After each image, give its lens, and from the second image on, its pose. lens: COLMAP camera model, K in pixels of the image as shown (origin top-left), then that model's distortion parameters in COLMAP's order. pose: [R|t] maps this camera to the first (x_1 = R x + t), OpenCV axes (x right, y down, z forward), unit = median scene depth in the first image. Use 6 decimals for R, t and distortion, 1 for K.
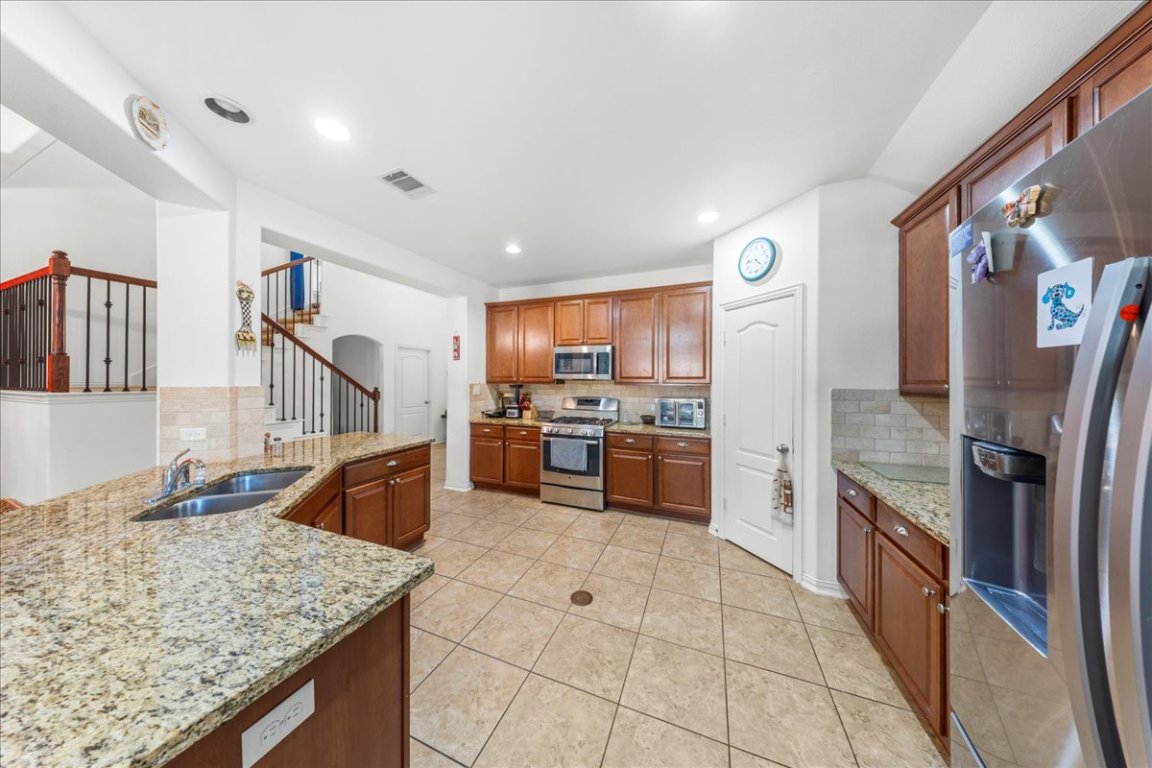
lens RADIAL K [[334.8, 0, 578.0], [0, 334.8, 377.9], [0, 0, 1]] dist [0.000324, -0.000019]
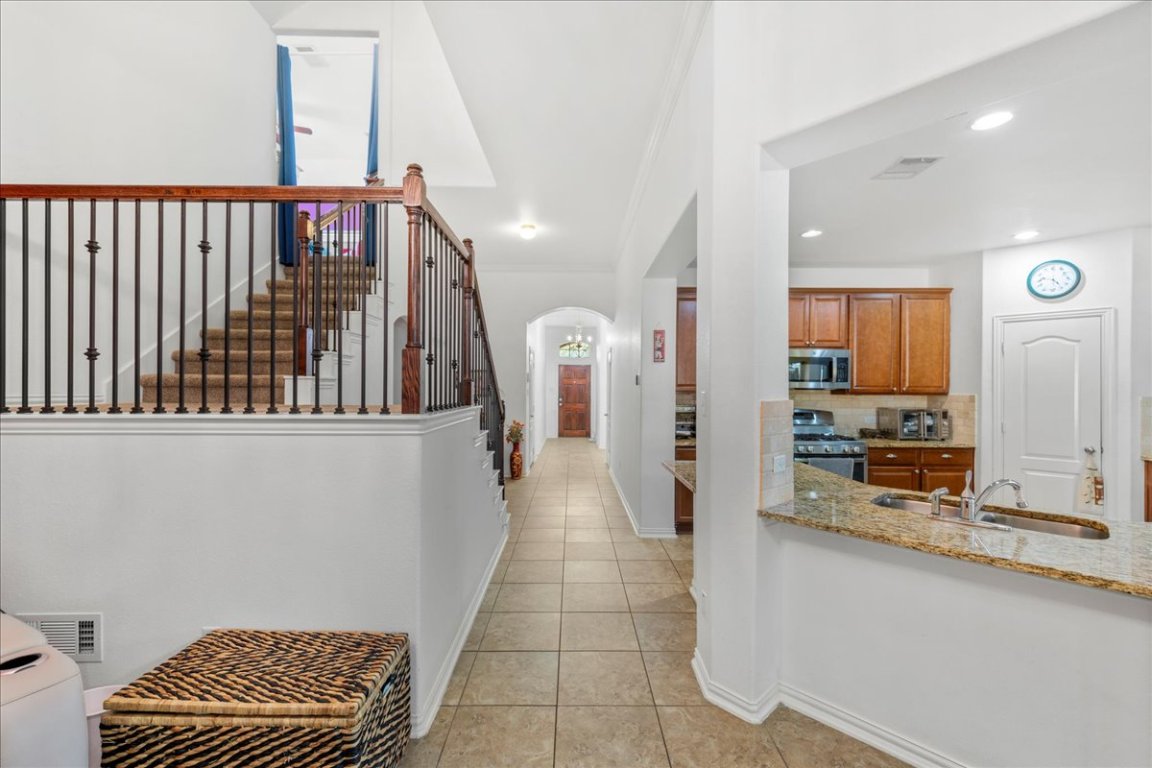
lens RADIAL K [[502.5, 0, 576.0], [0, 502.5, 384.0], [0, 0, 1]] dist [0.001284, 0.000091]
pose [[0.925992, 0.002495, 0.377535, -1.157928], [-0.002378, 0.999997, -0.000775, -0.005228], [-0.377536, -0.000180, 0.925995, 0.052281]]
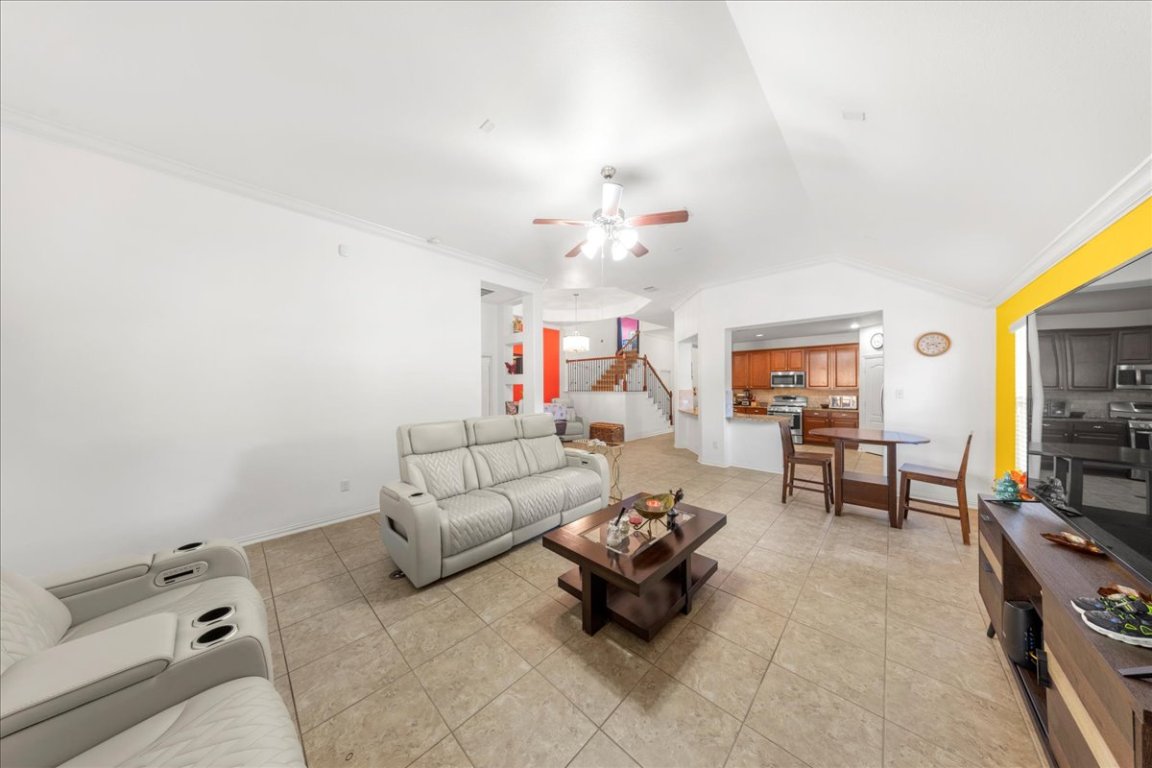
lens RADIAL K [[328.7, 0, 581.1], [0, 328.7, 387.4], [0, 0, 1]] dist [-0.000431, -0.000090]
pose [[0.938001, -0.001798, -0.346629, -0.583254], [0.004973, 0.999953, 0.008271, -0.021788], [0.346598, -0.009482, 0.937966, -1.690786]]
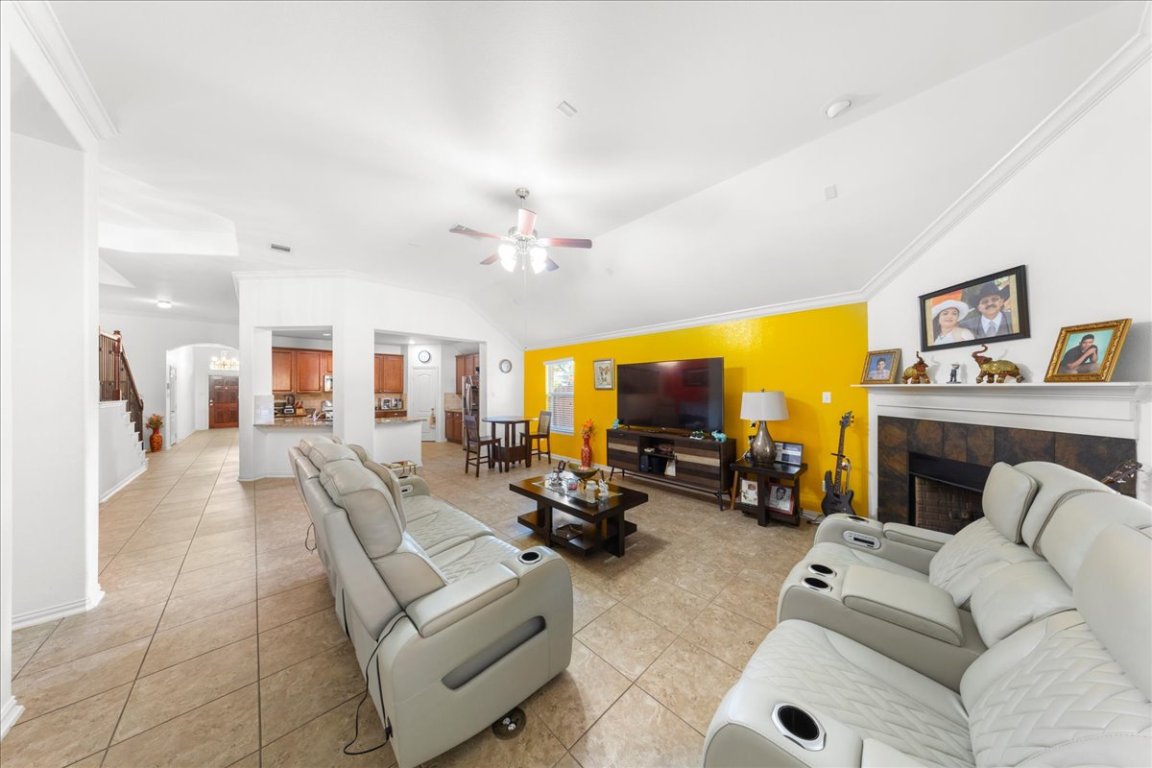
lens RADIAL K [[328.7, 0, 581.1], [0, 328.7, 387.4], [0, 0, 1]] dist [-0.000431, -0.000090]
pose [[0.387843, -0.000134, 0.921725, -1.520564], [0.003252, 0.999994, -0.001223, -0.015912], [-0.921720, 0.003472, 0.387841, -1.401457]]
